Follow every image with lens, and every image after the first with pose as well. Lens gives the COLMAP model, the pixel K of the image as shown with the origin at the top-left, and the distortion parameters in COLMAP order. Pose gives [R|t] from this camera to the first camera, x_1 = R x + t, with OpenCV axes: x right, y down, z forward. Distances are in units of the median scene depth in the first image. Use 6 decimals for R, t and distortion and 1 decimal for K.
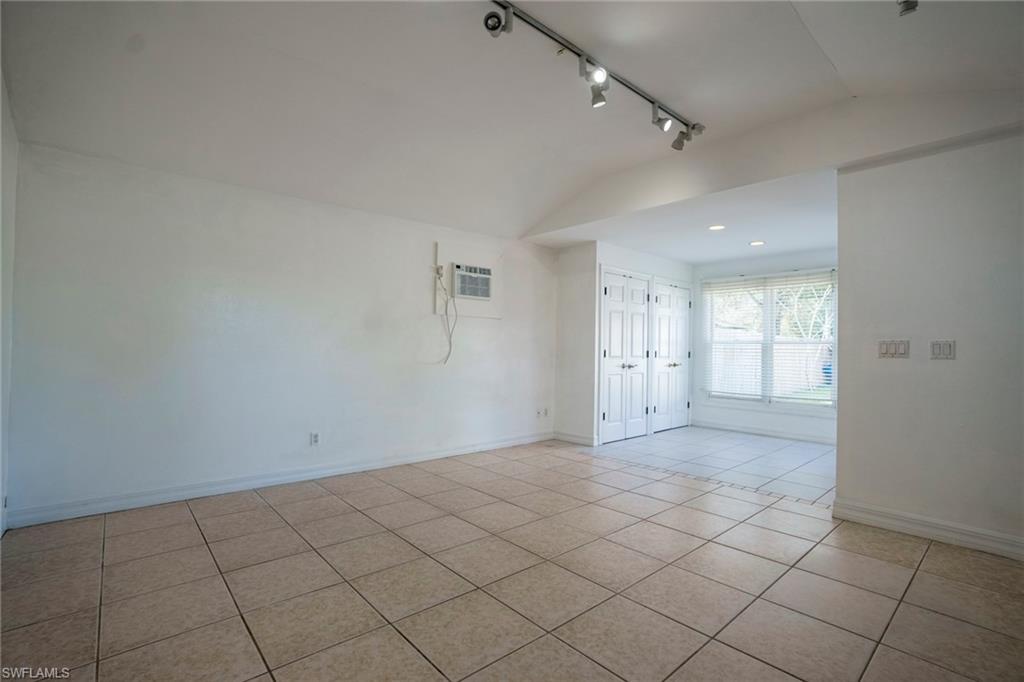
lens RADIAL K [[468.9, 0, 513.3], [0, 468.9, 348.6], [0, 0, 1]] dist [-0.041058, 0.000267]
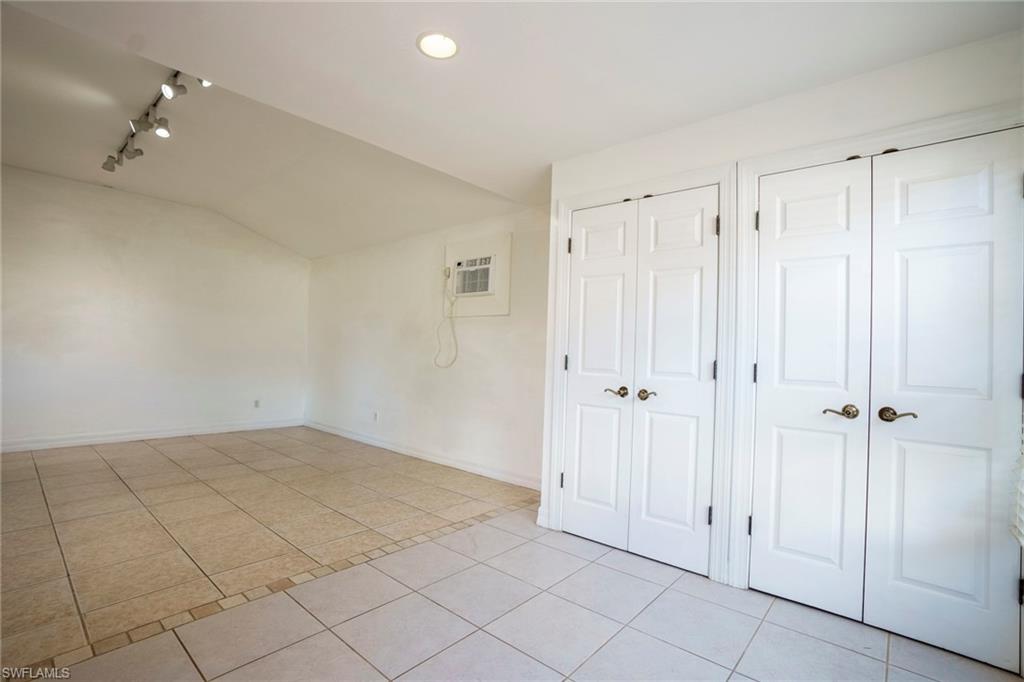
lens RADIAL K [[472.9, 0, 517.0], [0, 472.9, 339.5], [0, 0, 1]] dist [-0.041664, 0.000590]
pose [[0.141350, -0.031803, -0.989449, 0.794870], [-0.022465, 0.999123, -0.035323, 0.004985], [0.989705, 0.027221, 0.140511, 0.956092]]
